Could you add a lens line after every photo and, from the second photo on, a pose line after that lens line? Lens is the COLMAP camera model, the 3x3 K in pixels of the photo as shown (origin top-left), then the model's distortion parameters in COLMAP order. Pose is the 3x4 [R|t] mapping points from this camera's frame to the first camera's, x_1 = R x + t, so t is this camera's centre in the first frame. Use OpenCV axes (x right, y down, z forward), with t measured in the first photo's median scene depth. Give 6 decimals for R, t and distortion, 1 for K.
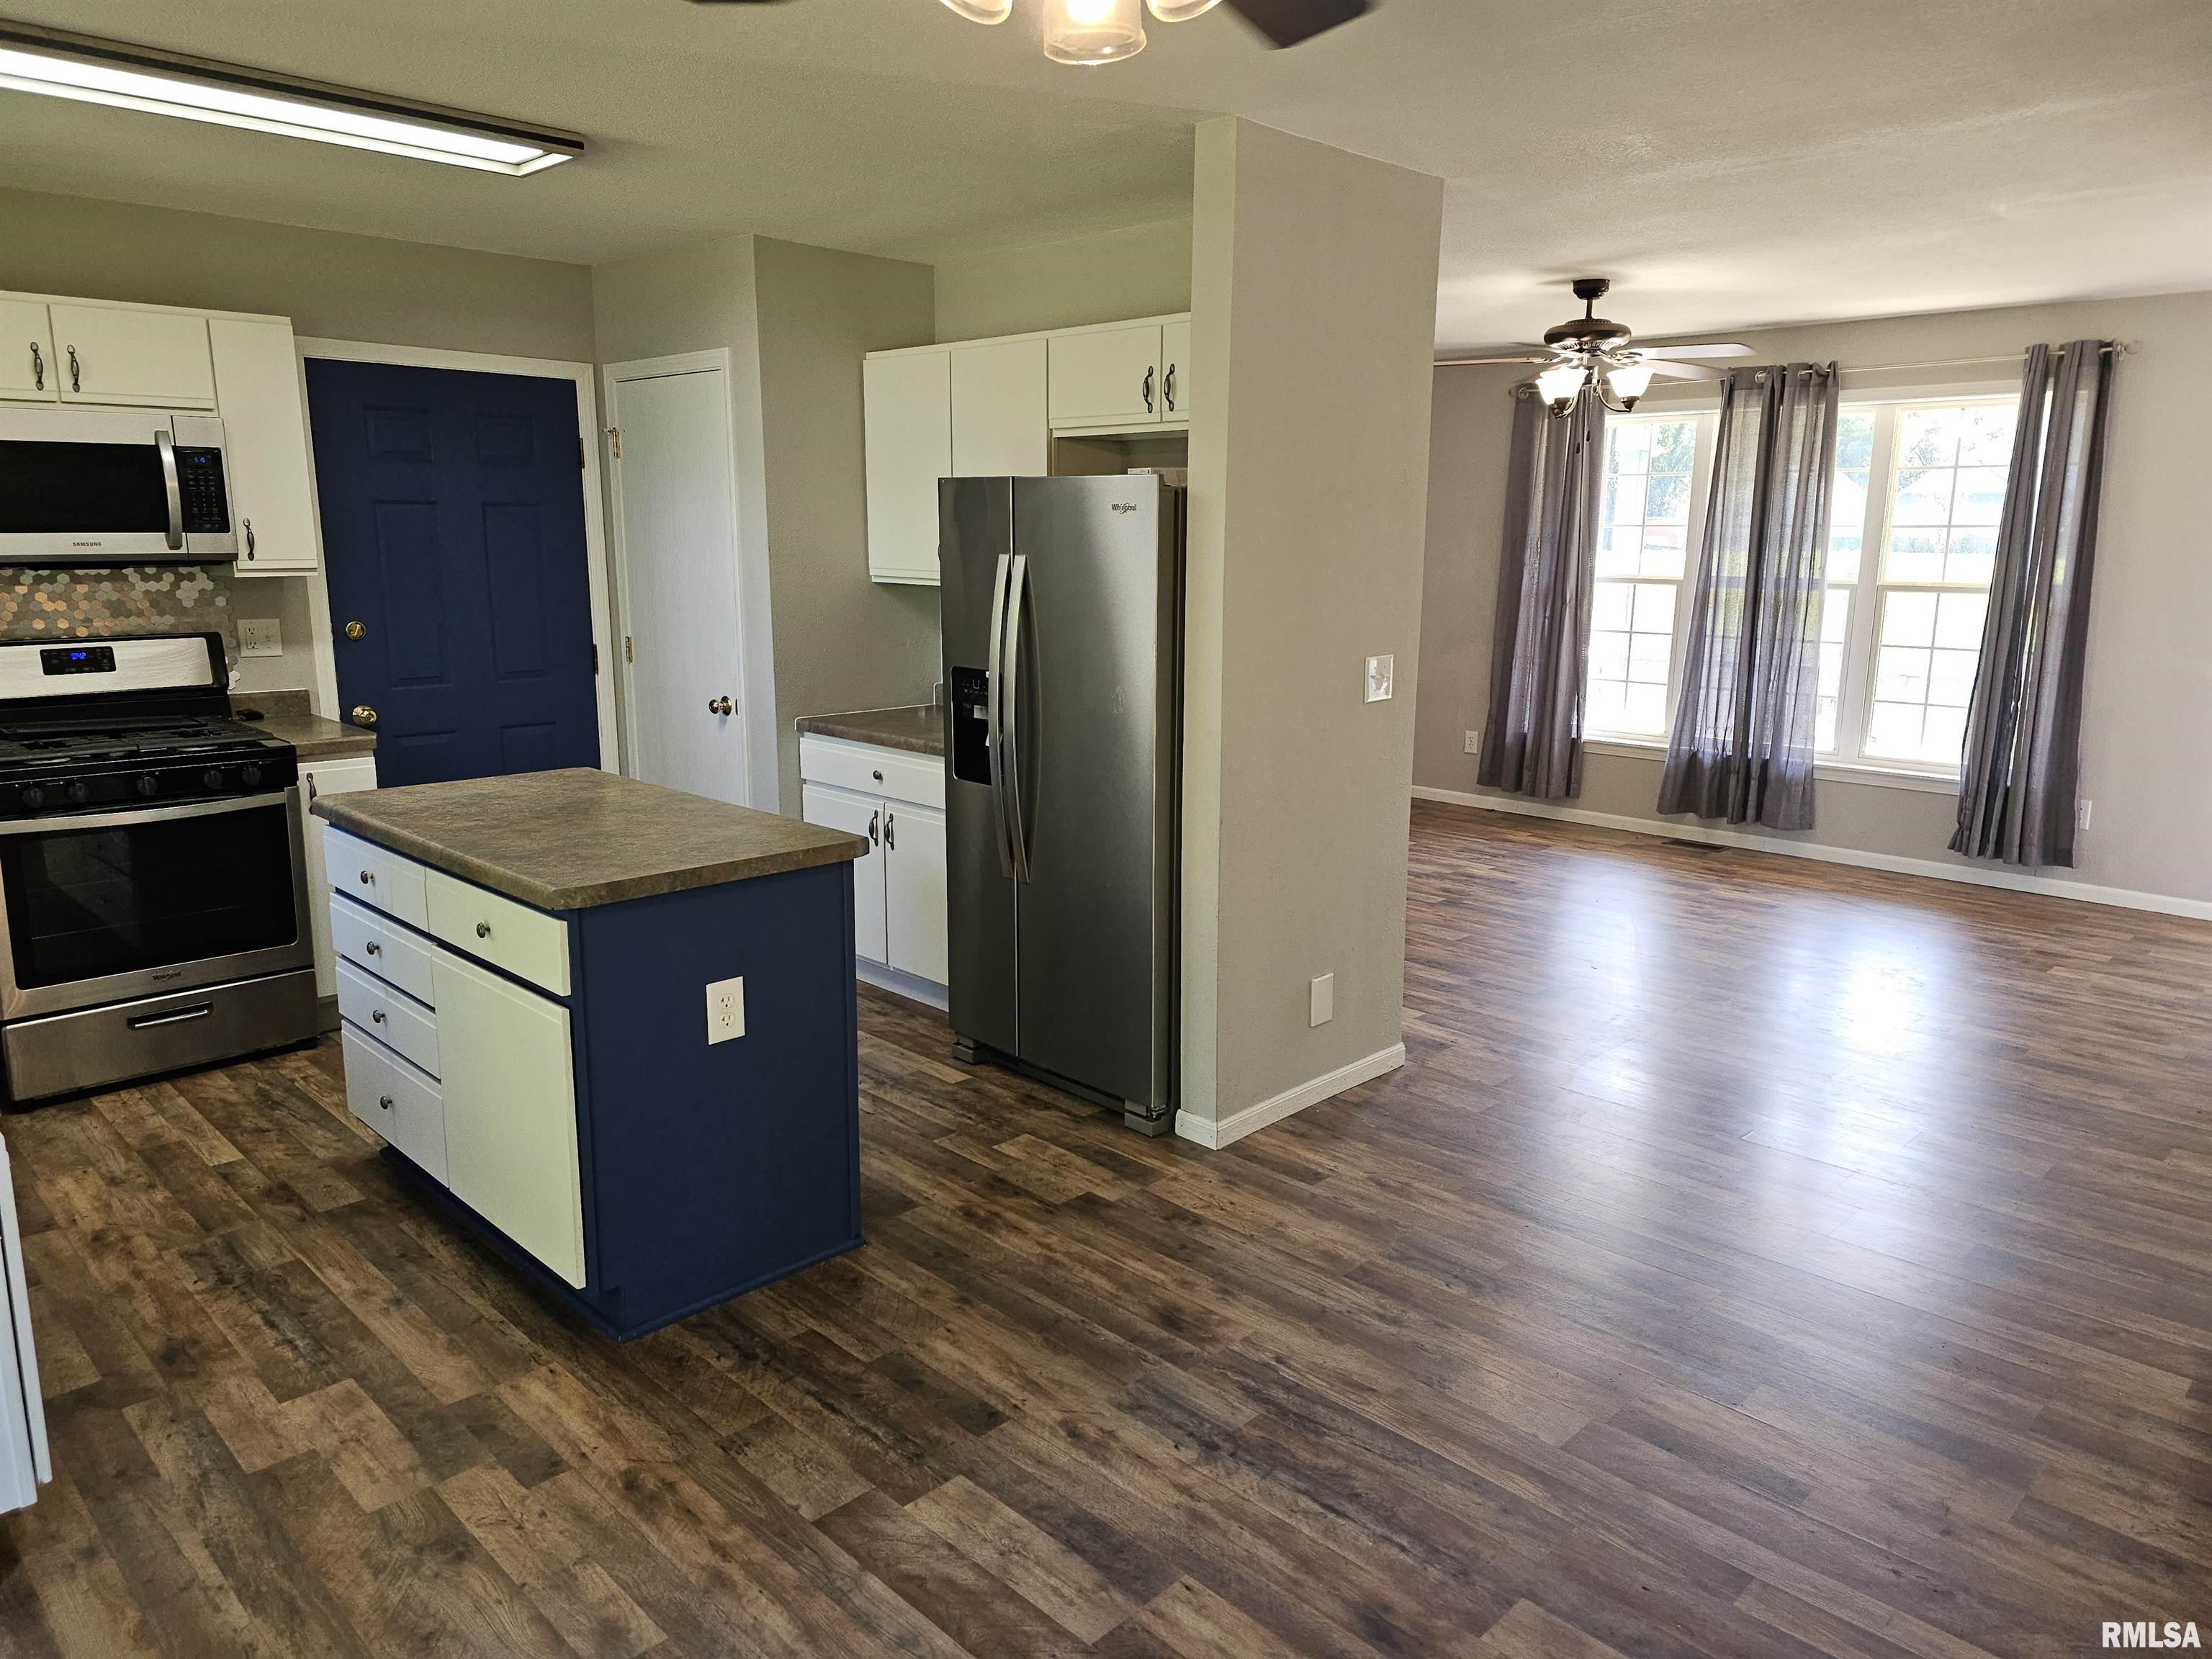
lens RADIAL K [[1490.4, 0, 1089.1], [0, 1490.4, 818.2], [0, 0, 1]] dist [0.074174, -0.063234]
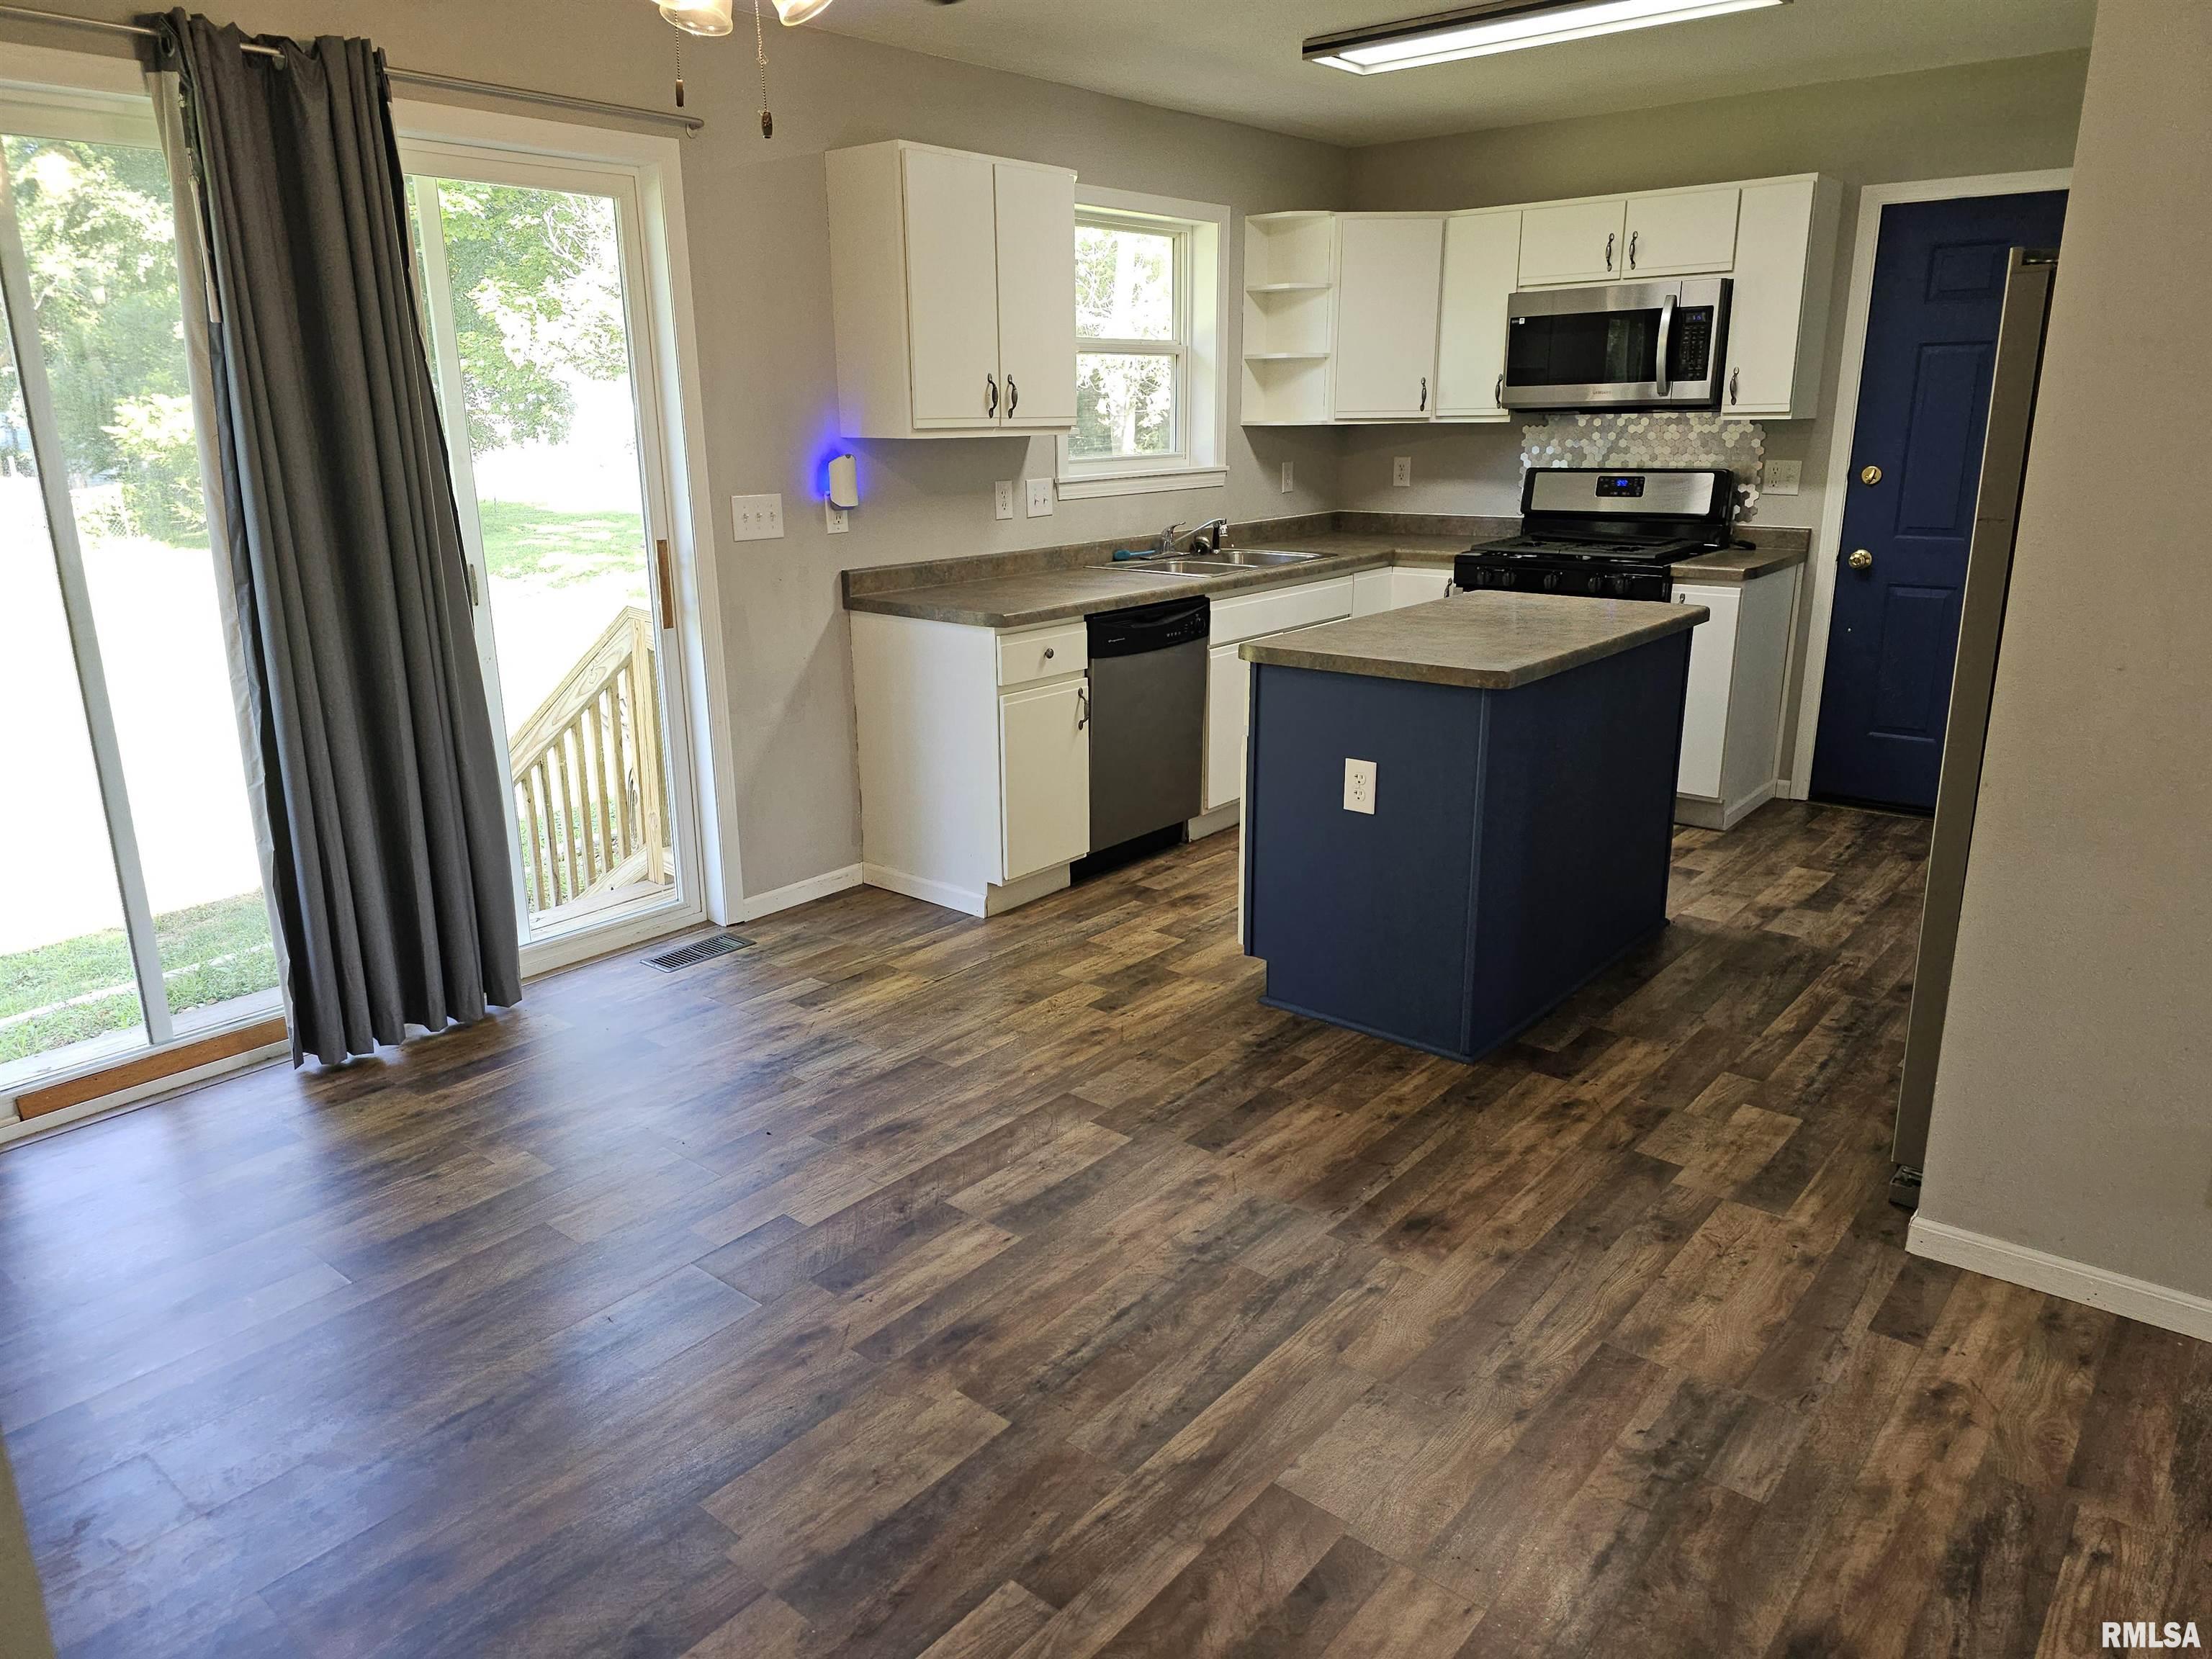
lens RADIAL K [[1486.7, 0, 1097.3], [0, 1486.7, 814.6], [0, 0, 1]] dist [0.085816, -0.092022]
pose [[0.084887, 0.257734, -0.962480, 0.848352], [-0.180597, 0.953947, 0.239522, -0.090658], [0.979887, 0.153489, 0.127523, 0.637670]]
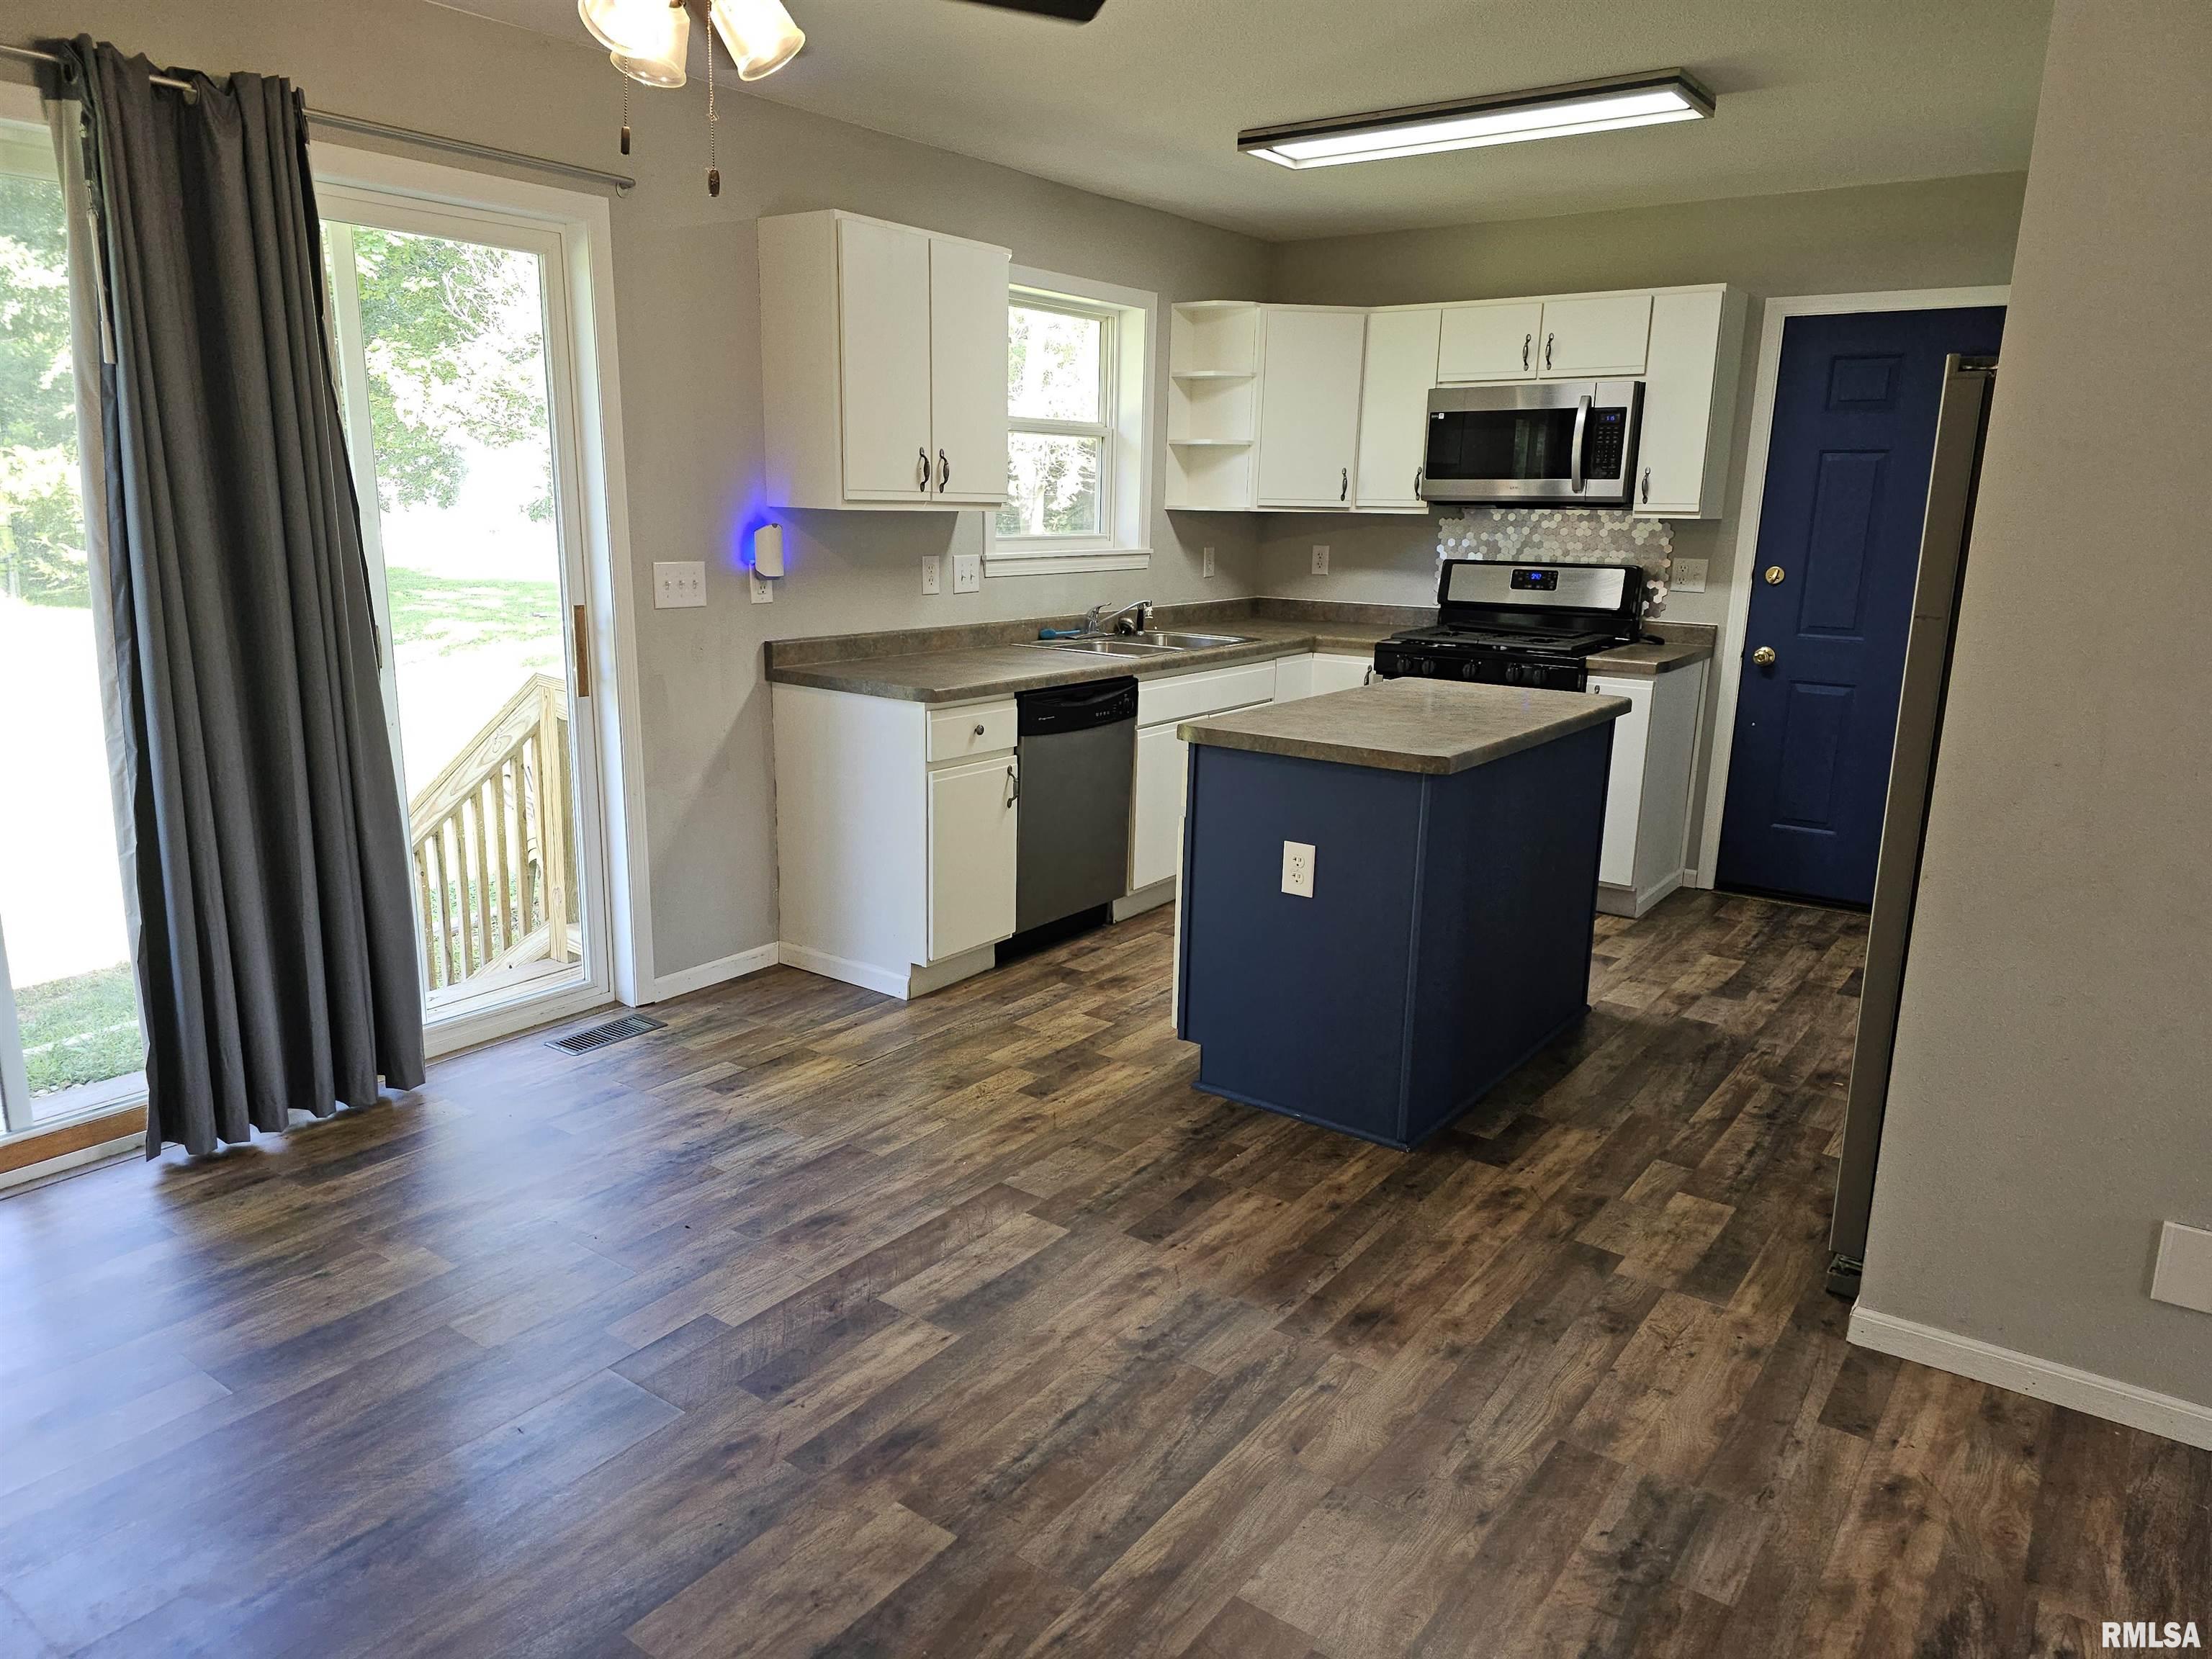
lens RADIAL K [[1486.9, 0, 1100.5], [0, 1486.9, 843.9], [0, 0, 1]] dist [0.078146, -0.074605]
pose [[0.151416, 0.225861, -0.962320, 0.822924], [-0.208553, 0.958929, 0.192251, -0.079005], [0.966219, 0.171585, 0.192301, 0.610501]]
